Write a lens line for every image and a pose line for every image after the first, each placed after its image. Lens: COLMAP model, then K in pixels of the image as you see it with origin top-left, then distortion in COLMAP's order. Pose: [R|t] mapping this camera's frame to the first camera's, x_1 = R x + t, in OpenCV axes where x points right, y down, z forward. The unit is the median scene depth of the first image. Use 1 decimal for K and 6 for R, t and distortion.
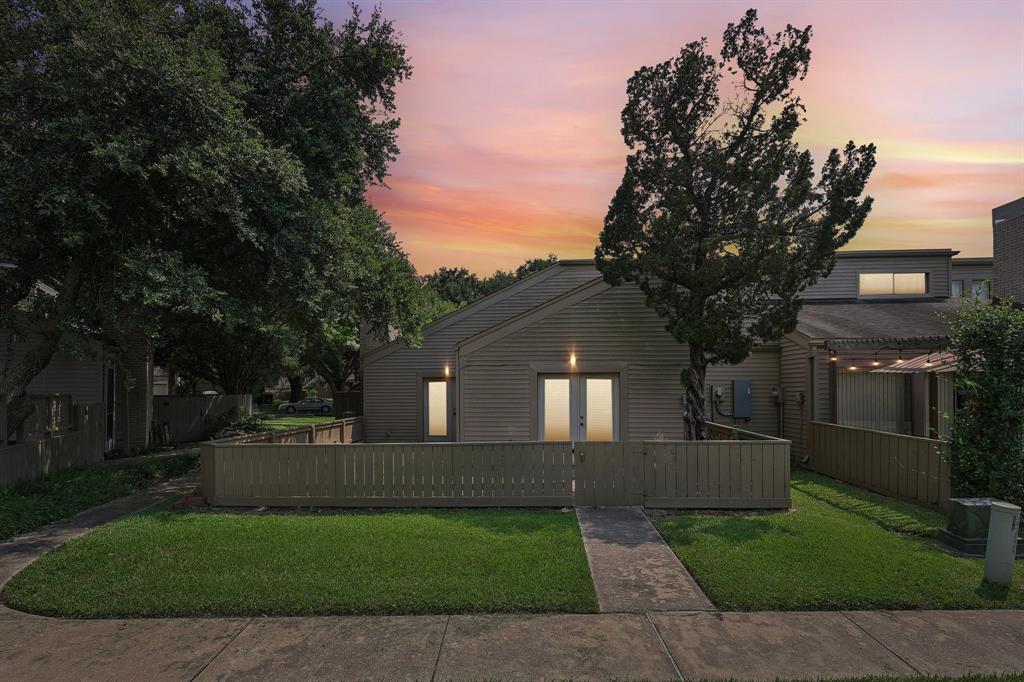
lens RADIAL K [[480.4, 0, 511.0], [0, 480.4, 388.2], [0, 0, 1]] dist [0.001112, 0.000245]
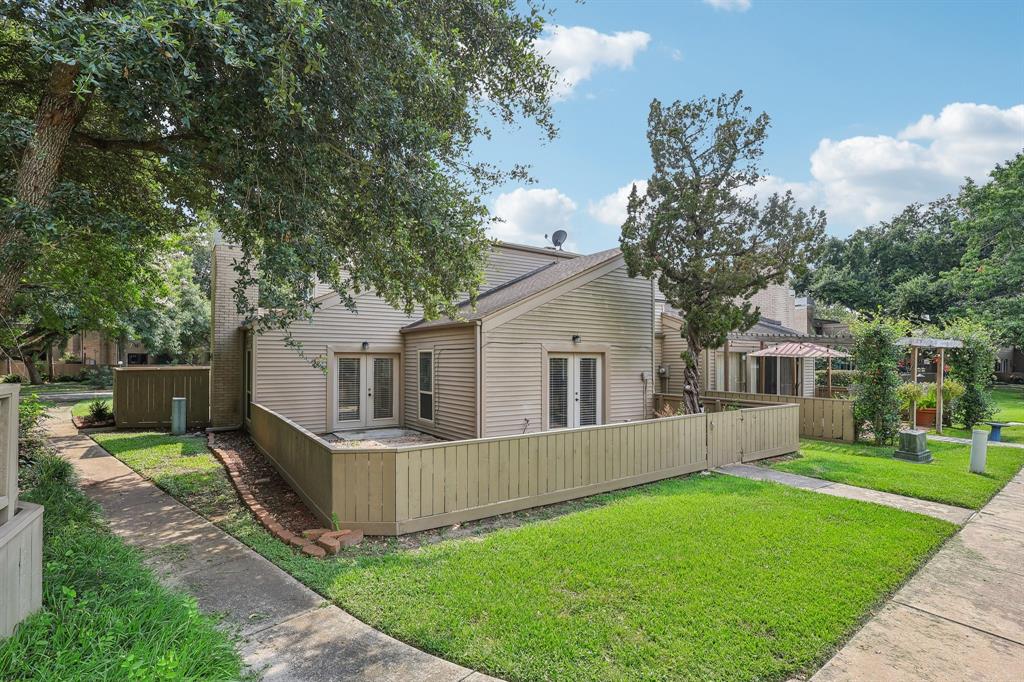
lens RADIAL K [[474.0, 0, 512.0], [0, 474.0, 360.5], [0, 0, 1]] dist [-0.001301, -0.000088]
pose [[0.804114, 0.008376, 0.594416, -0.987145], [-0.004848, 0.999960, -0.007533, -0.007137], [-0.594456, 0.003175, 0.804122, 0.375696]]
